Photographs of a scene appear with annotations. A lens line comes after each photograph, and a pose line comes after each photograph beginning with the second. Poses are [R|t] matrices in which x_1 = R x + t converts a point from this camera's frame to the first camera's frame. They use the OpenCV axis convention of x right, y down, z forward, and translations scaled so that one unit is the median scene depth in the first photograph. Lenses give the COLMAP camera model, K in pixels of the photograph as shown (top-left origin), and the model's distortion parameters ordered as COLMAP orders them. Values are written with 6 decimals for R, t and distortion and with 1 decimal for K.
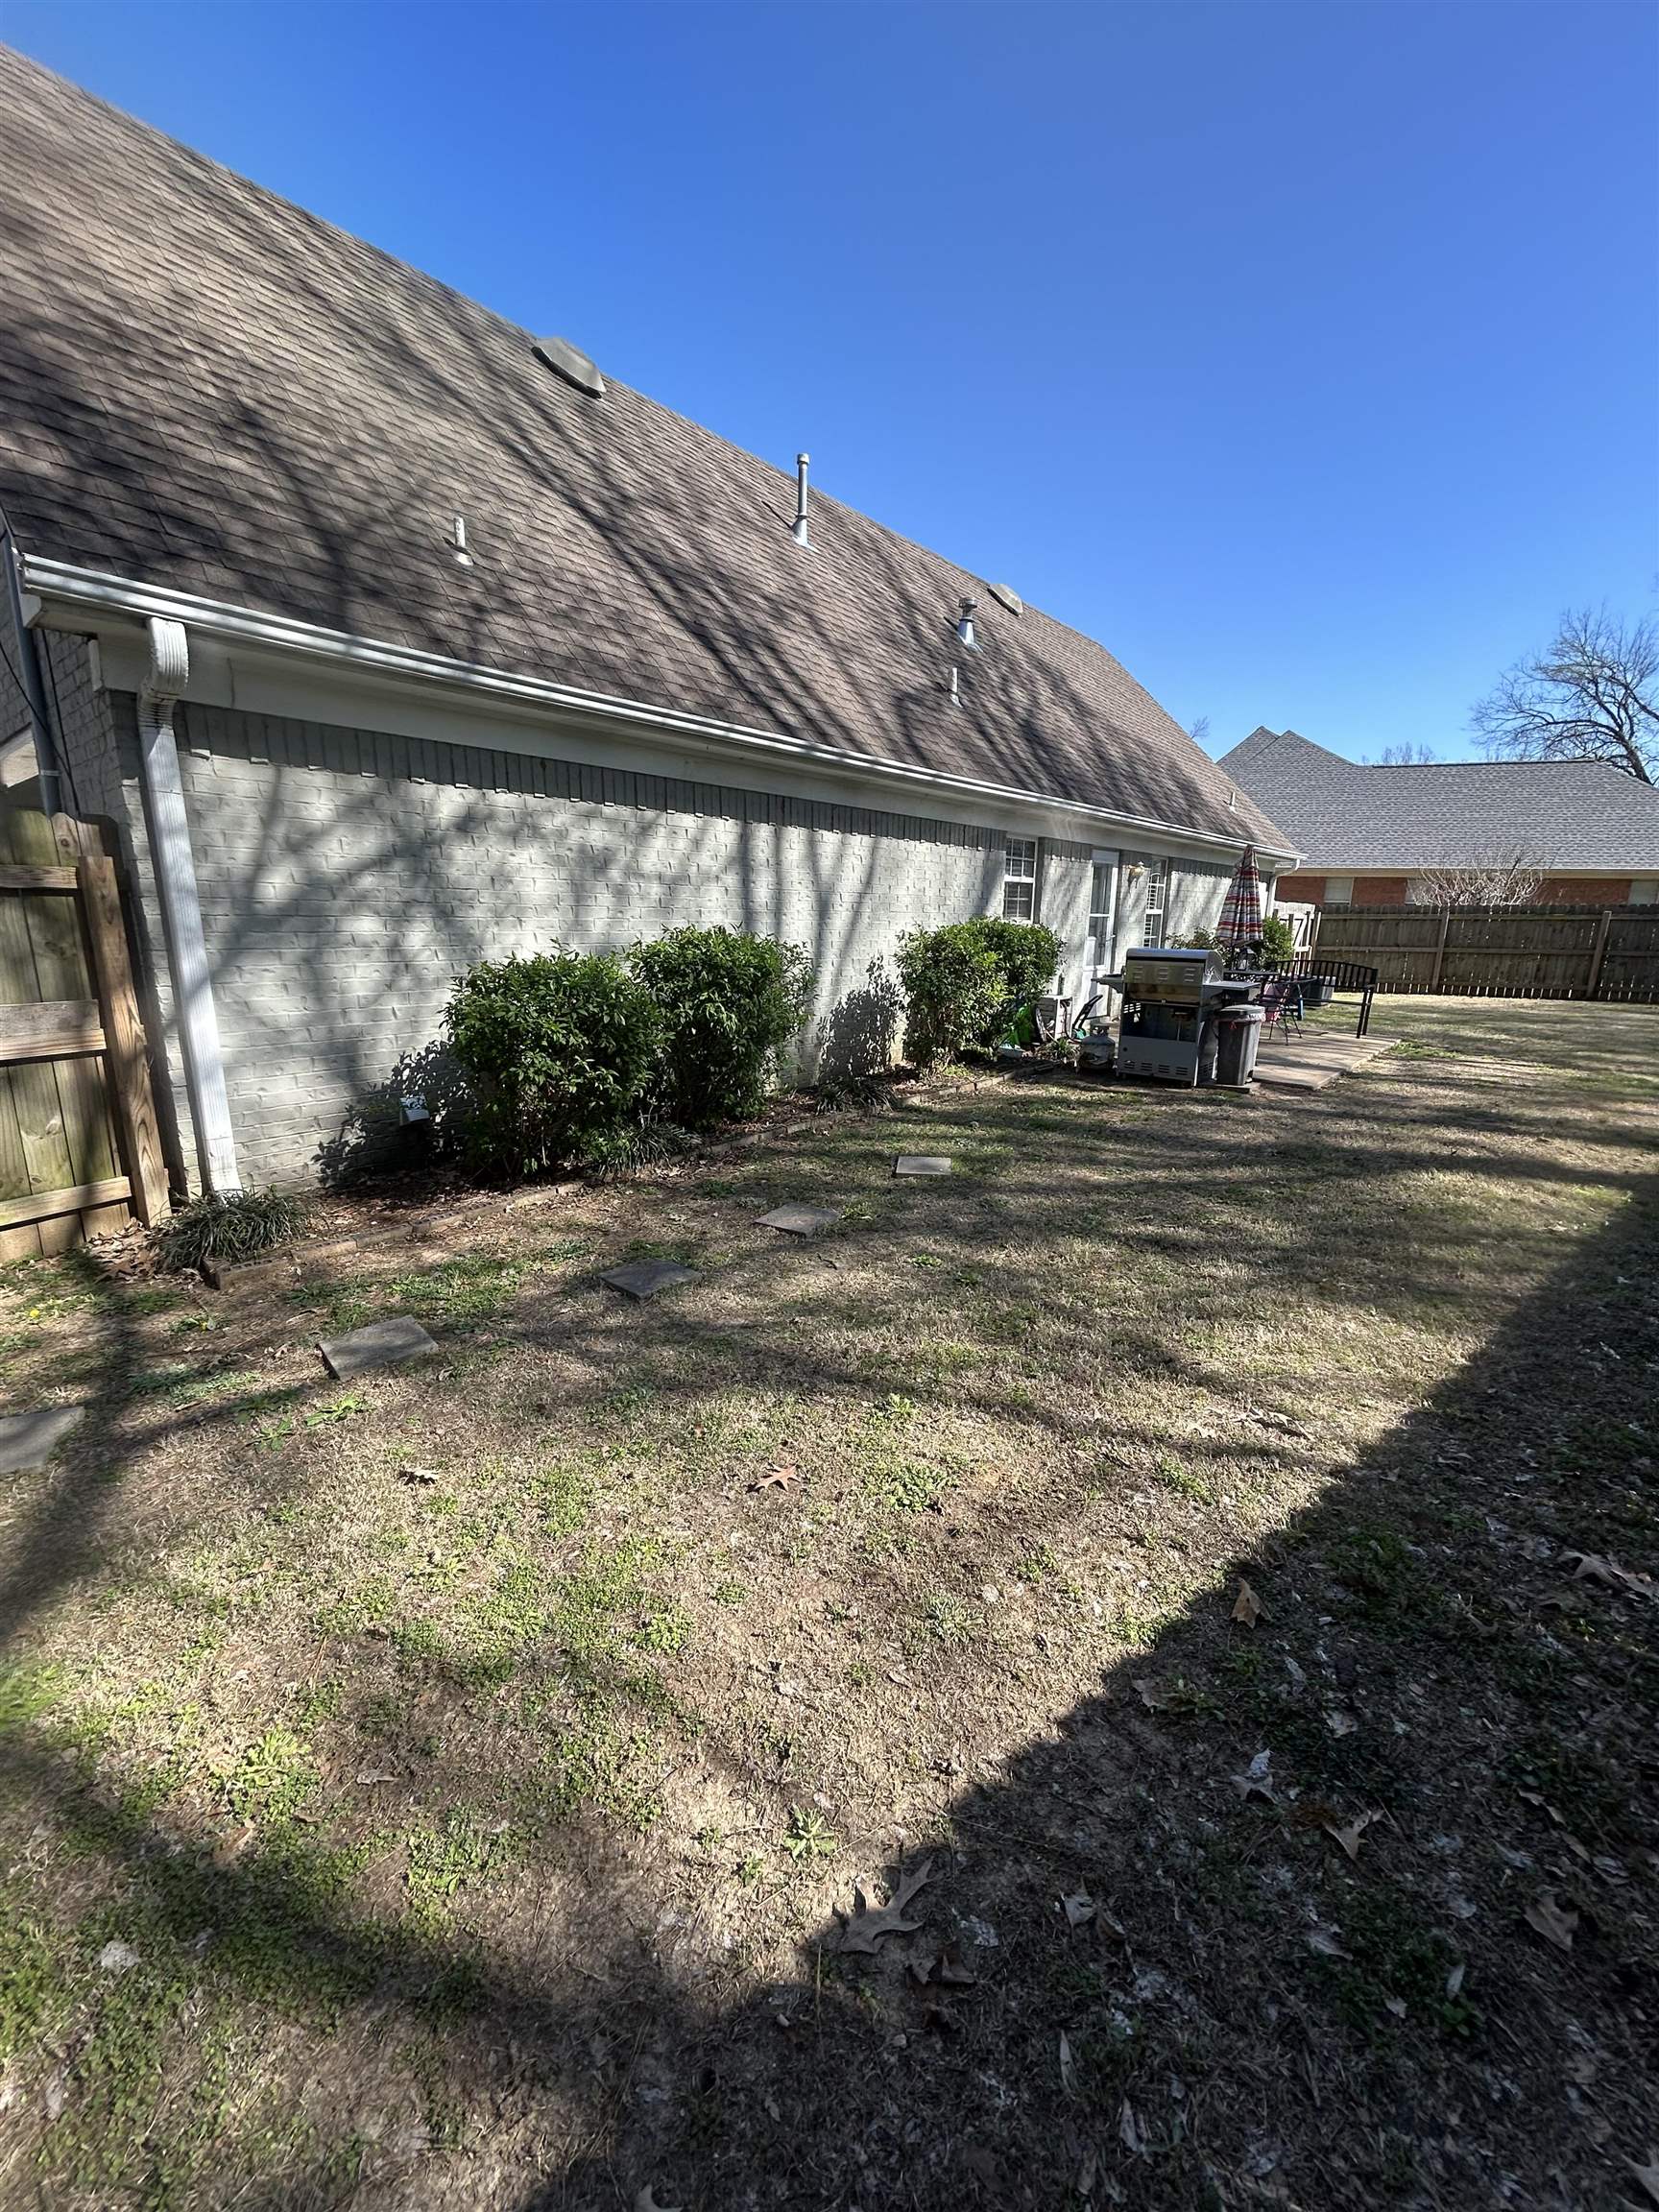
lens RADIAL K [[891.7, 0, 827.3], [0, 891.7, 1103.1], [0, 0, 1]] dist [-0.000322, -0.000008]
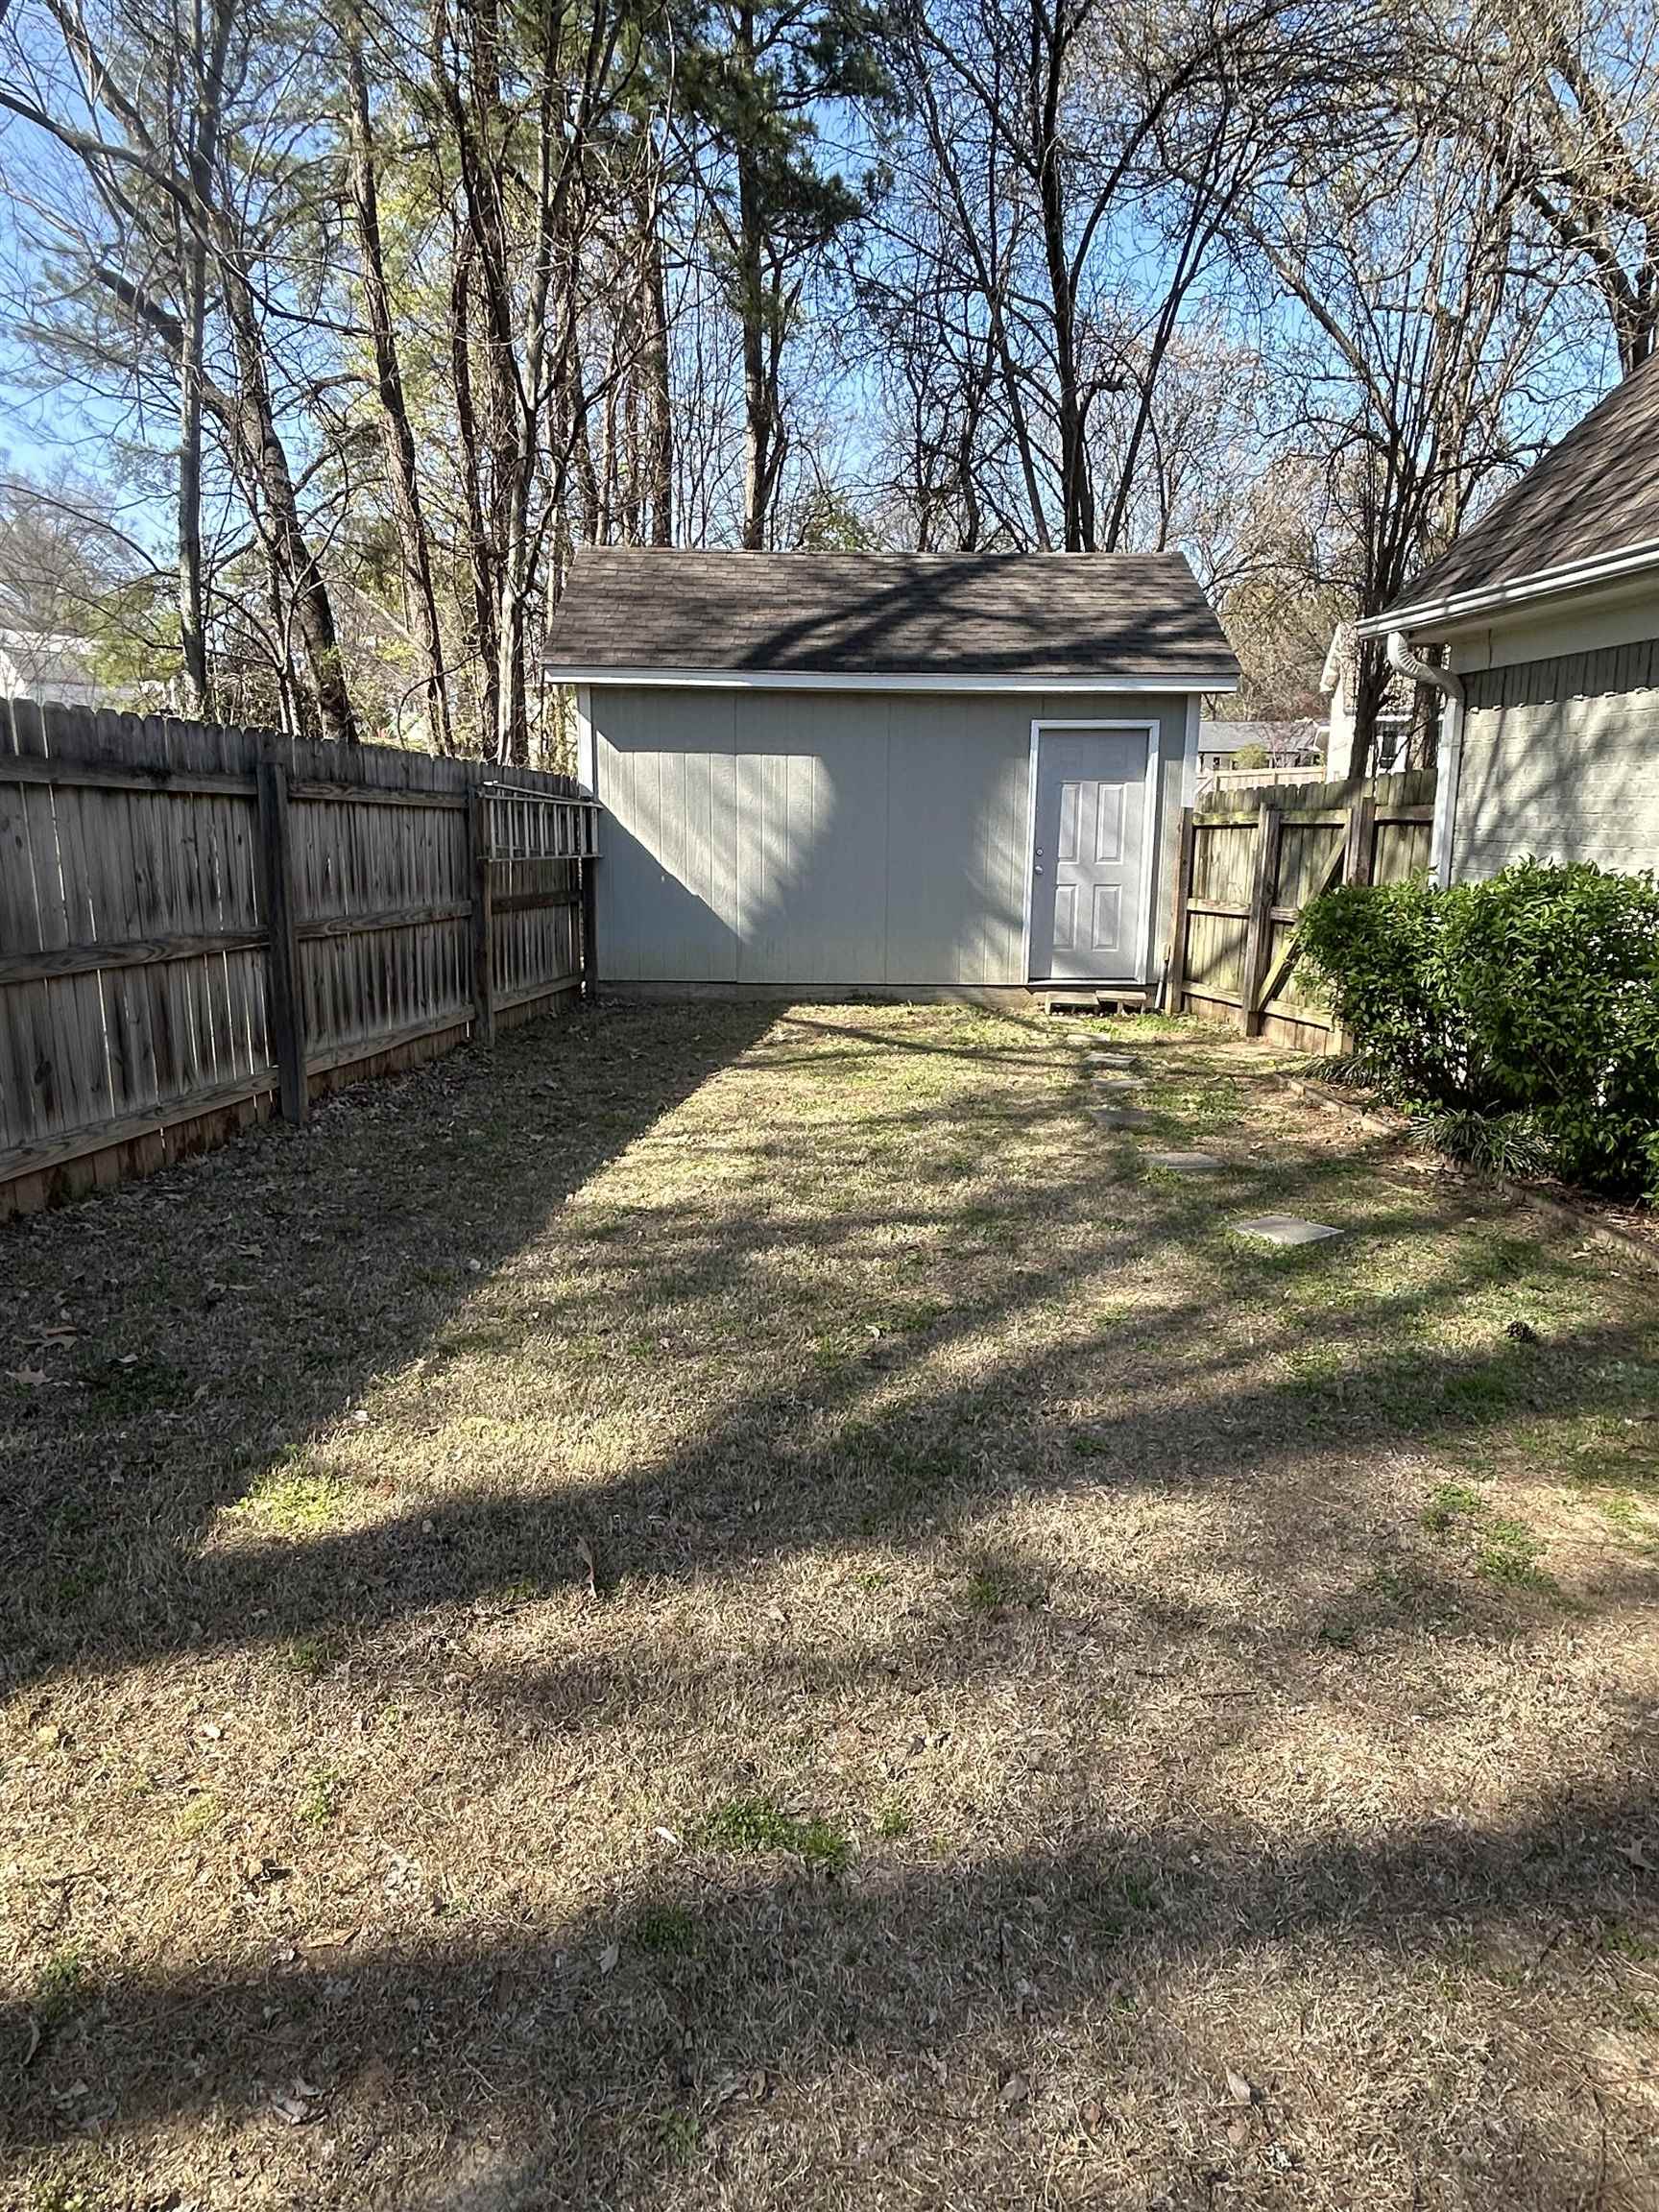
lens RADIAL K [[1384.3, 0, 828.2], [0, 1384.3, 1104.6], [0, 0, 1]] dist [0.026611, 0.003491]
pose [[-0.741533, 0.125654, -0.659044, 1.168850], [-0.172459, 0.913598, 0.368233, -0.386966], [0.648372, 0.386715, -0.655793, 1.653163]]
